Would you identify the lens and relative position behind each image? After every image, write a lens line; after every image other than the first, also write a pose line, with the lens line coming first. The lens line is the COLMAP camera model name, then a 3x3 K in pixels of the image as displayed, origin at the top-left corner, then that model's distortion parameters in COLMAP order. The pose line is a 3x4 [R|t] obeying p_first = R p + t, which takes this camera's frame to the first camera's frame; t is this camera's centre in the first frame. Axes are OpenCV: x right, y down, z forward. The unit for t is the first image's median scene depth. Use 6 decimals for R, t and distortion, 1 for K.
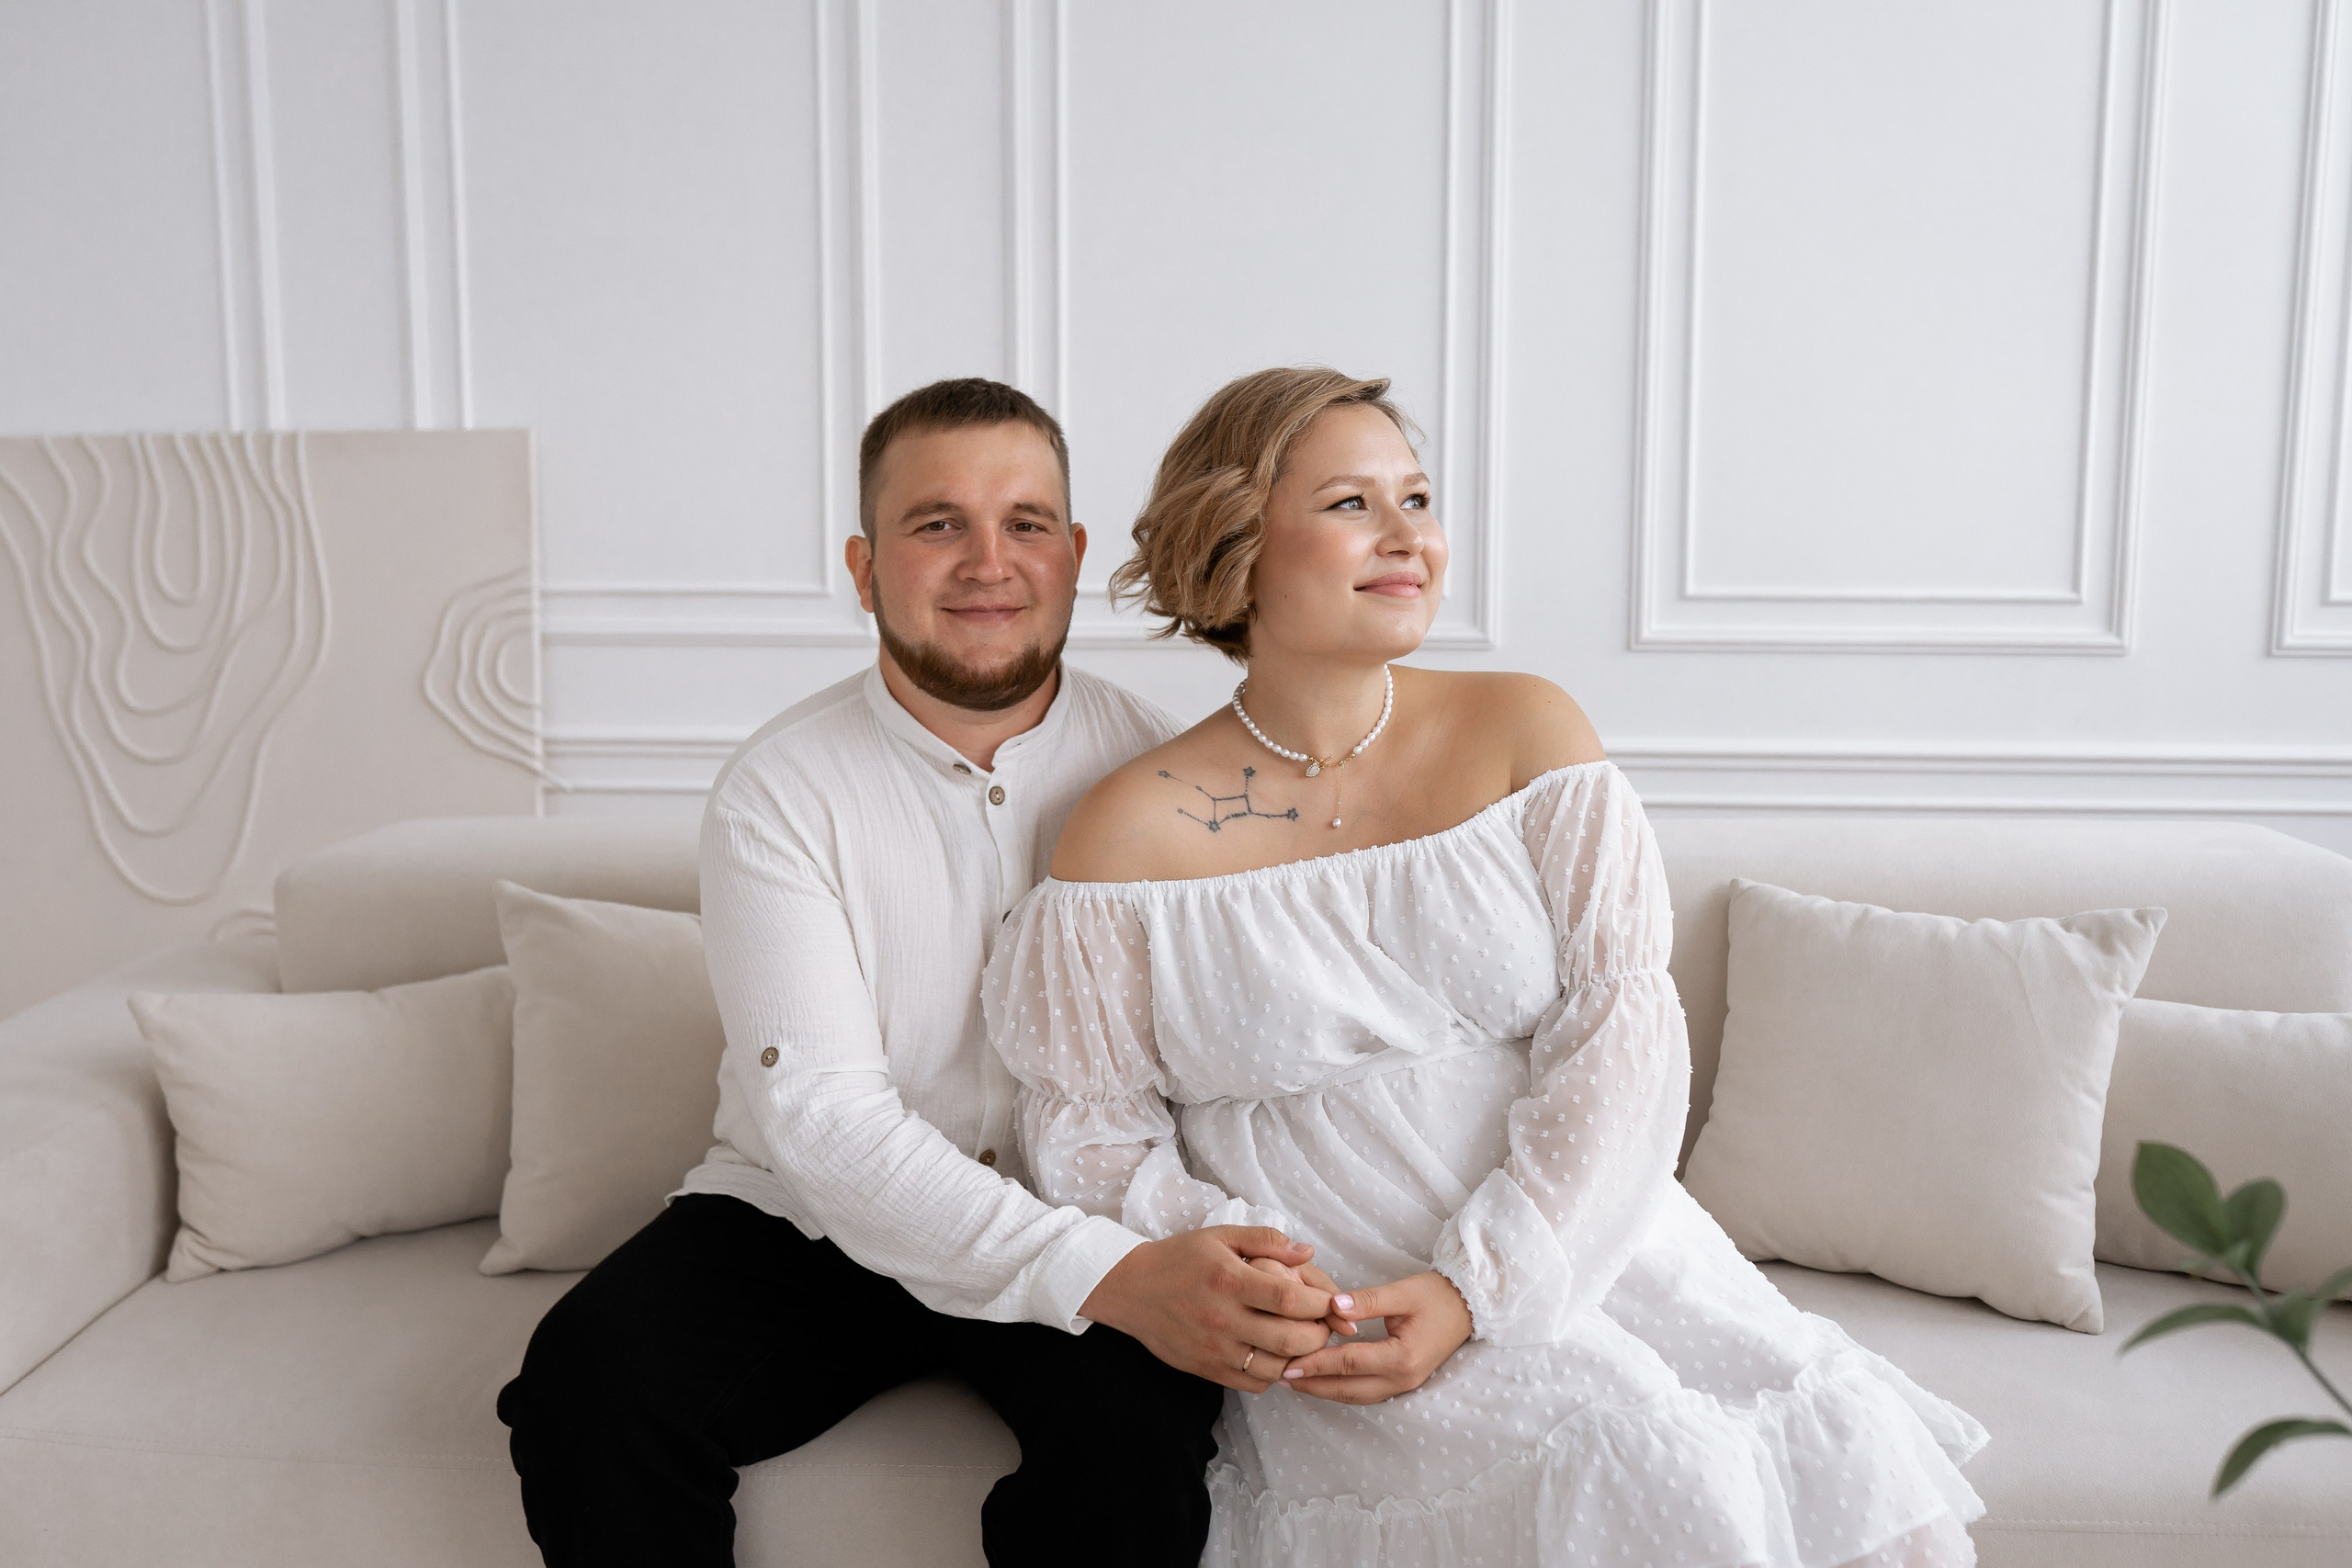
lens RADIAL K [[2336.5, 0, 1137.2], [0, 2336.5, 785.8], [0, 0, 1]] dist [-0.017862, 0.003892]
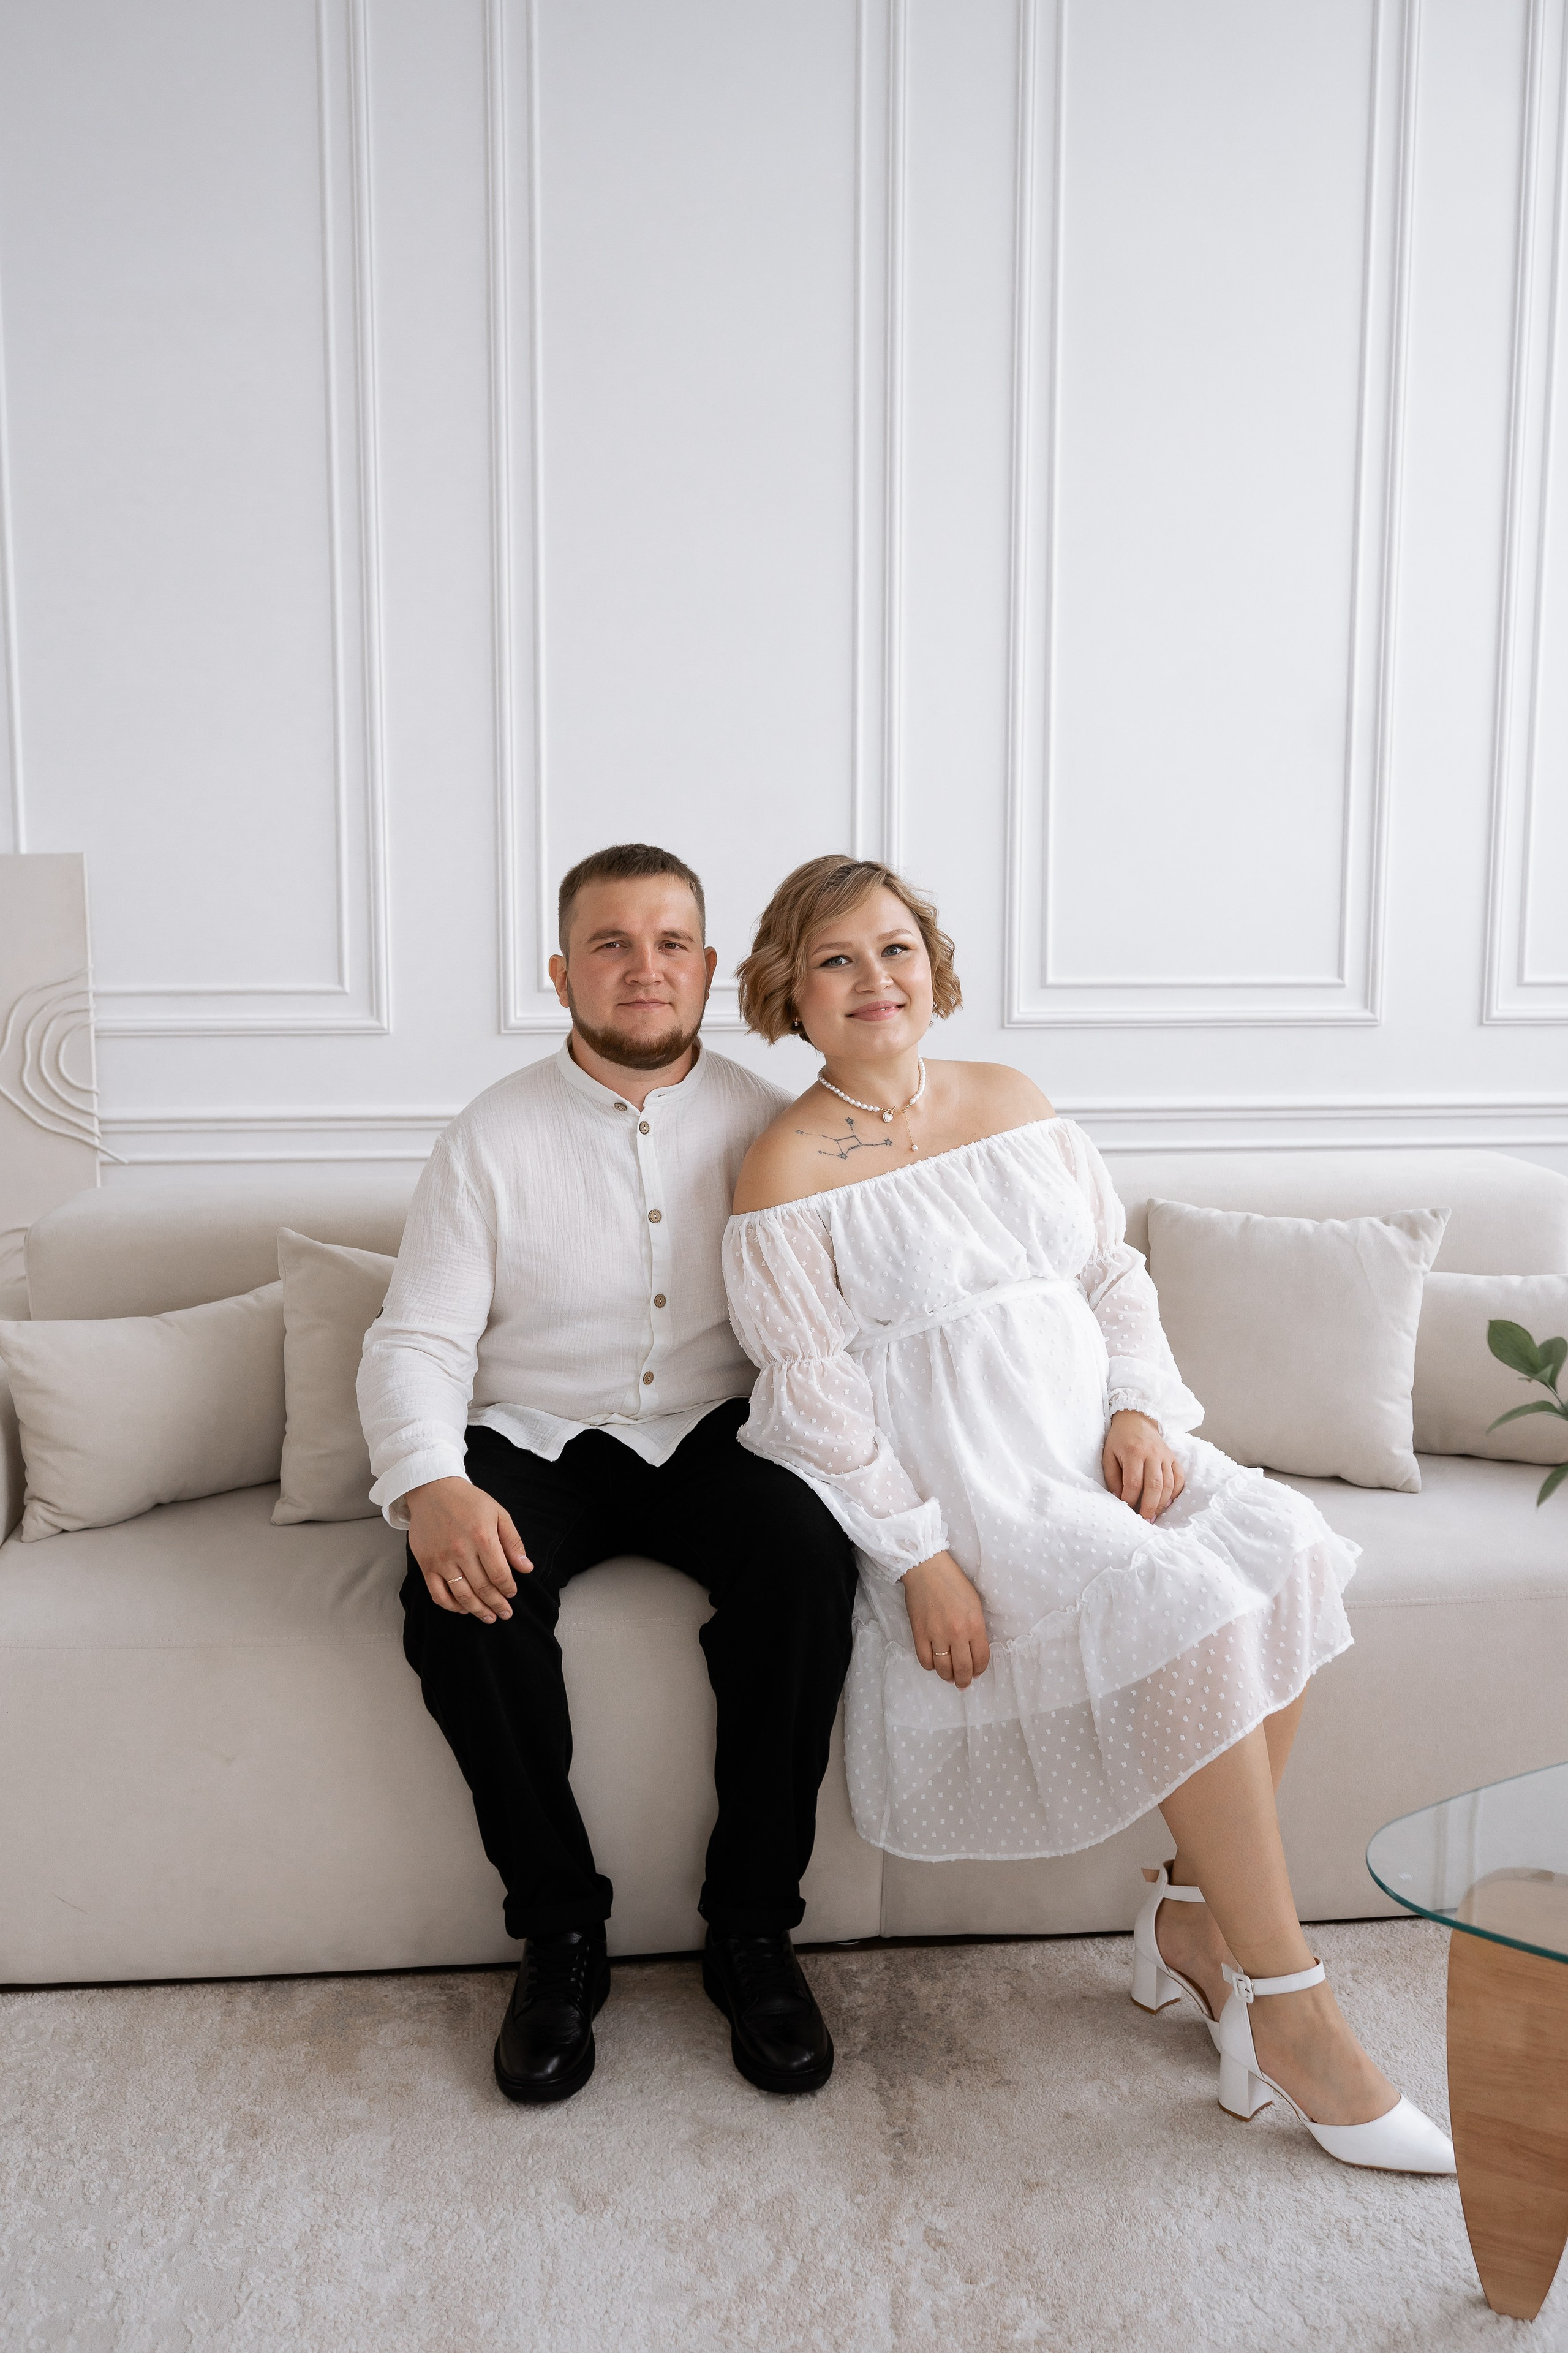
lens RADIAL K [[2363.9, 0, 784.0], [0, 2363.9, 1176.5], [0, 0, 1]] dist [-0.015934, 0.001153]
pose [[0.982046, -0.027749, 0.186592, -0.236380], [0.025770, 0.999583, 0.013024, 0.002798], [-0.186875, -0.007982, 0.982351, -0.366866]]
